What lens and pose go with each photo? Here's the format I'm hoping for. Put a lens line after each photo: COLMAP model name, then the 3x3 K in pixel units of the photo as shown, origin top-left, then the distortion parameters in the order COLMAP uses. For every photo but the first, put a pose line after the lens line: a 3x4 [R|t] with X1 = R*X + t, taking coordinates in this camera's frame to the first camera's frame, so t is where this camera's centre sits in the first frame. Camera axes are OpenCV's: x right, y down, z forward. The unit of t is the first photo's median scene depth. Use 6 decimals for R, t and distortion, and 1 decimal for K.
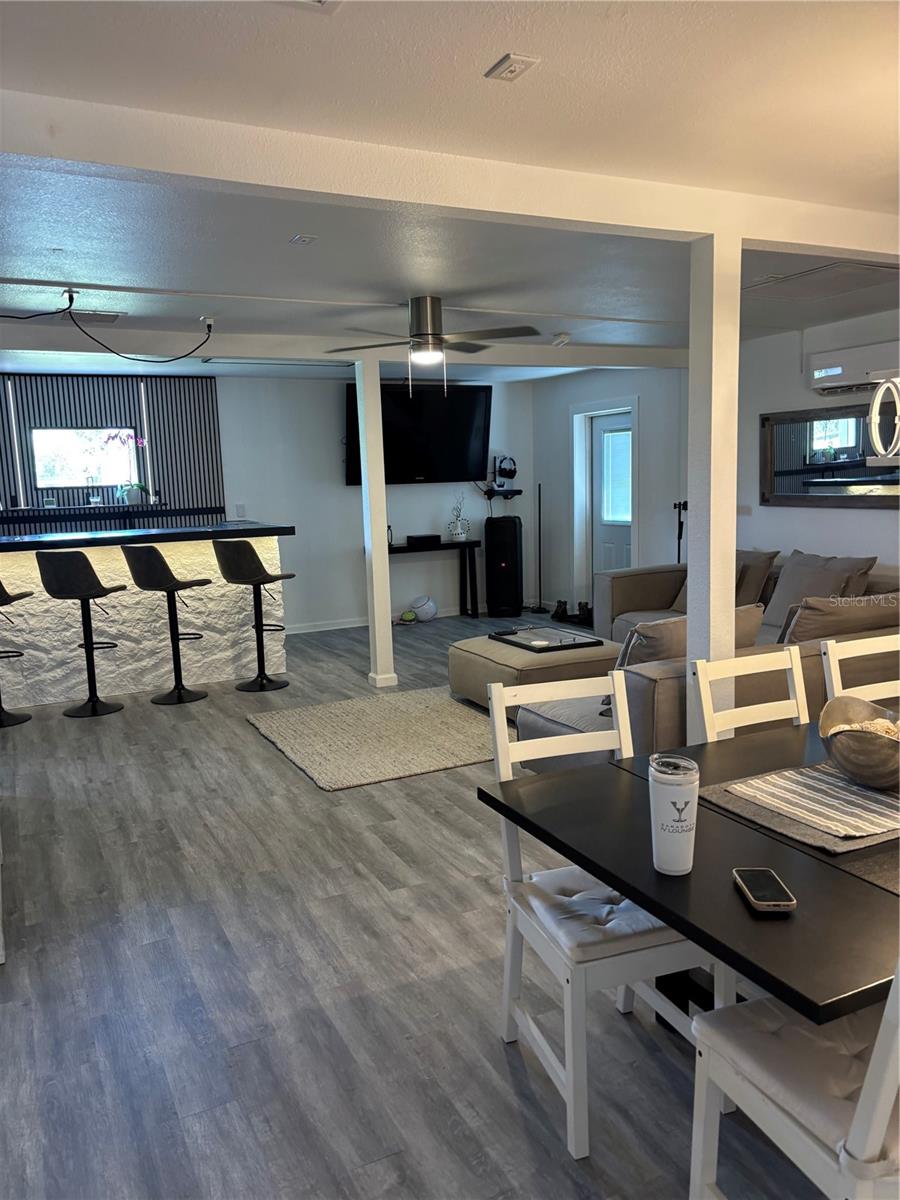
lens RADIAL K [[907.5, 0, 446.5], [0, 907.5, 600.1], [0, 0, 1]] dist [0.031061, -0.031988]
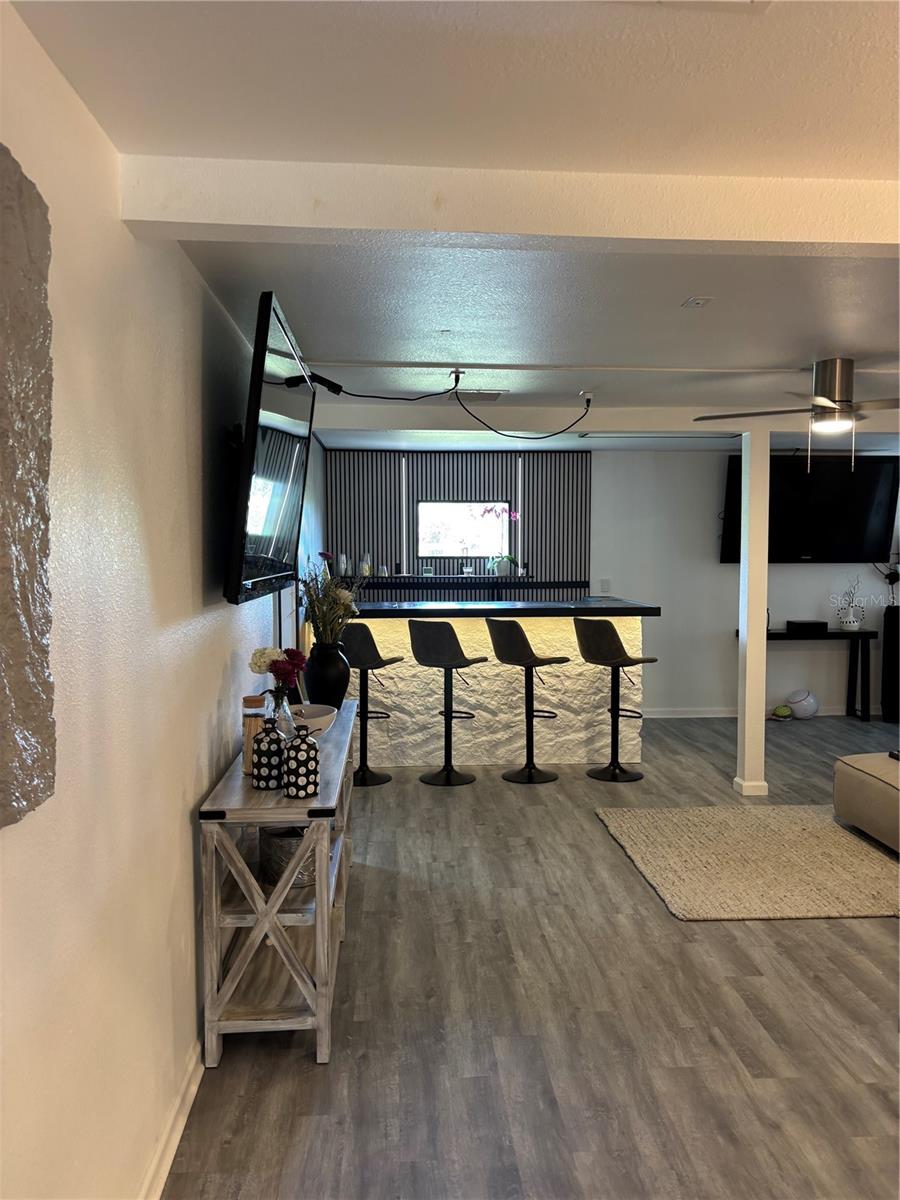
lens RADIAL K [[904.6, 0, 455.9], [0, 904.6, 613.9], [0, 0, 1]] dist [0.106350, -0.111378]
pose [[0.925491, 0.059177, -0.374117, -0.015458], [-0.081531, 0.995690, -0.044194, -0.022465], [0.369890, 0.071404, 0.926328, 0.071509]]
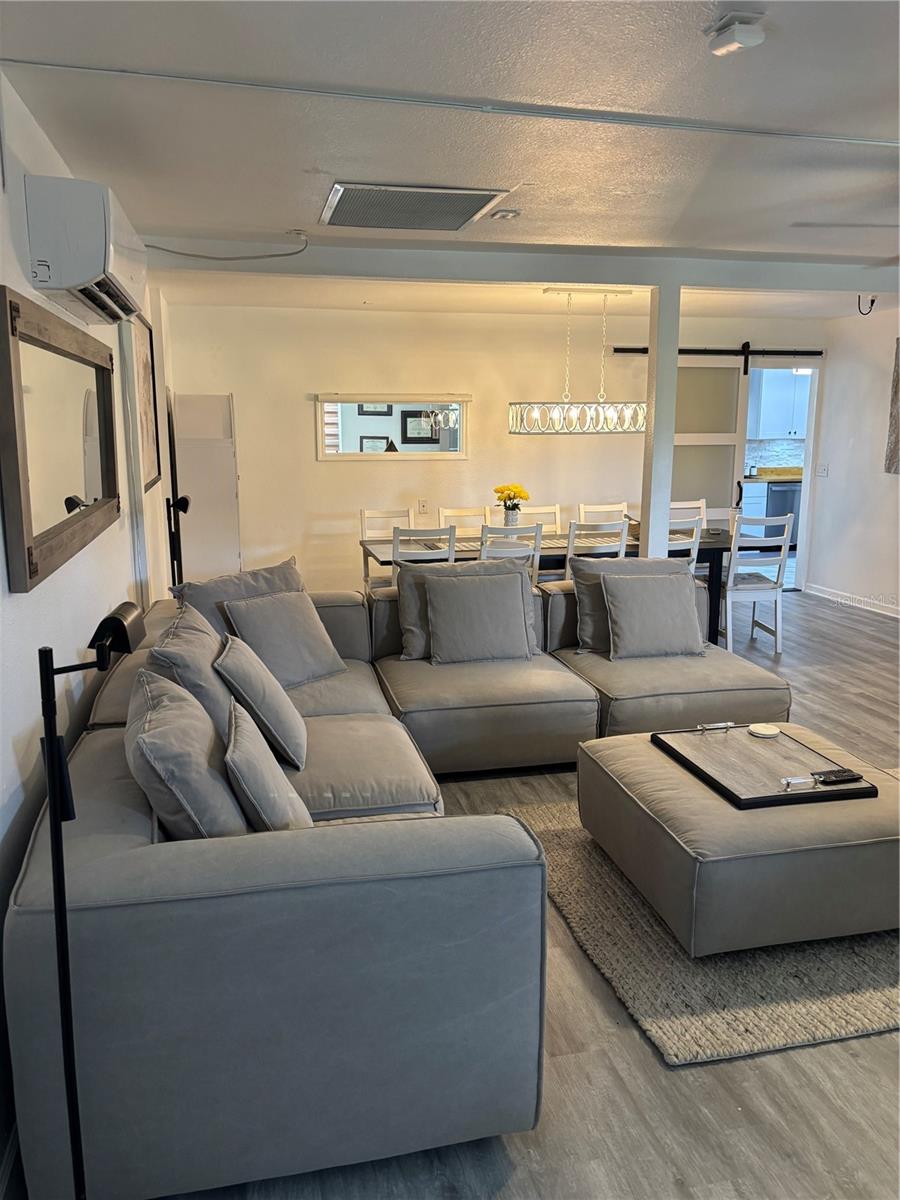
lens RADIAL K [[907.5, 0, 446.5], [0, 907.5, 600.1], [0, 0, 1]] dist [0.031061, -0.031988]
pose [[-0.970933, -0.010227, 0.239133, 0.174372], [0.067254, 0.947179, 0.313573, -0.251336], [-0.229709, 0.320541, -0.918960, 1.697343]]
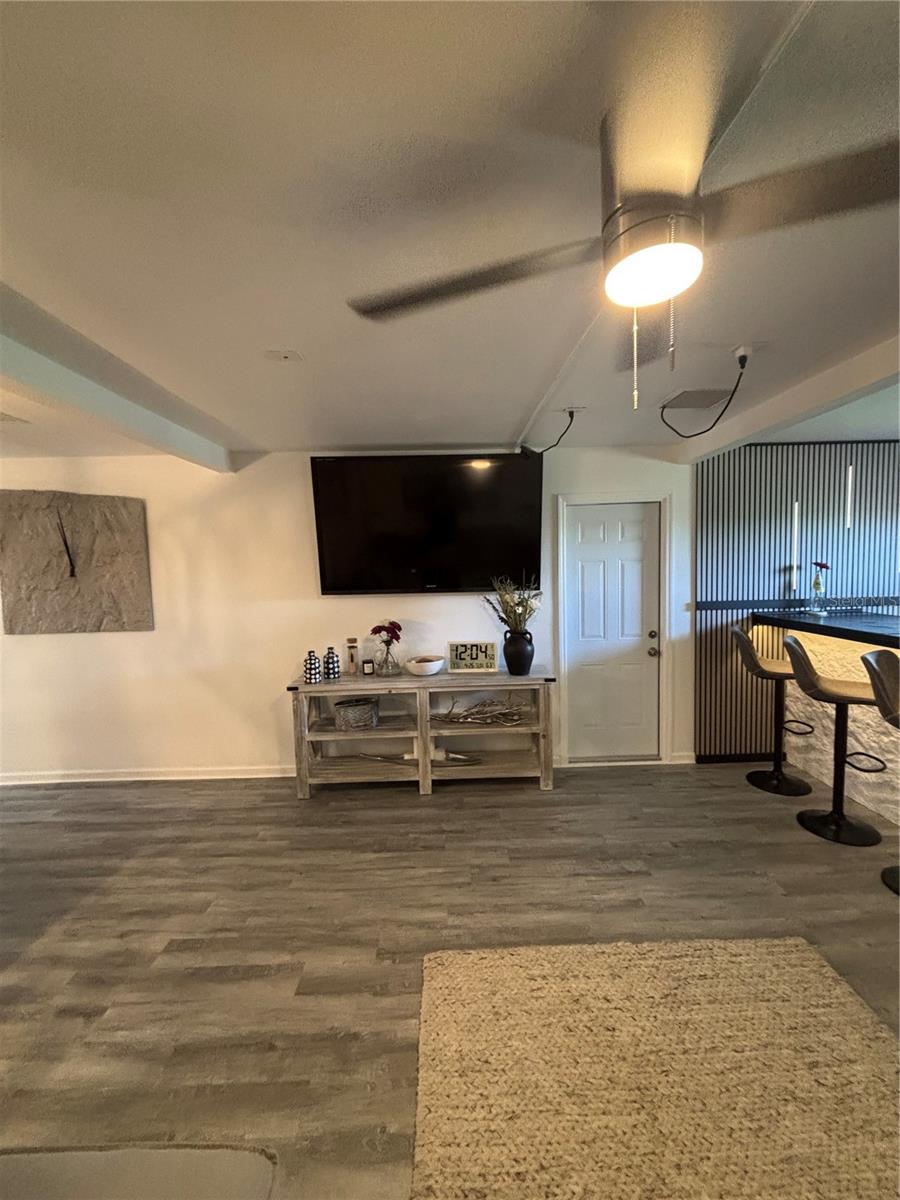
lens RADIAL K [[477.5, 0, 450.0], [0, 477.5, 600.0], [0, 0, 1]] dist [-0.000119, 0.000113]
pose [[-0.430529, 0.104487, -0.896508, 0.191712], [-0.086535, 0.983922, 0.156231, -0.160308], [0.898419, 0.144841, -0.414566, 1.000321]]
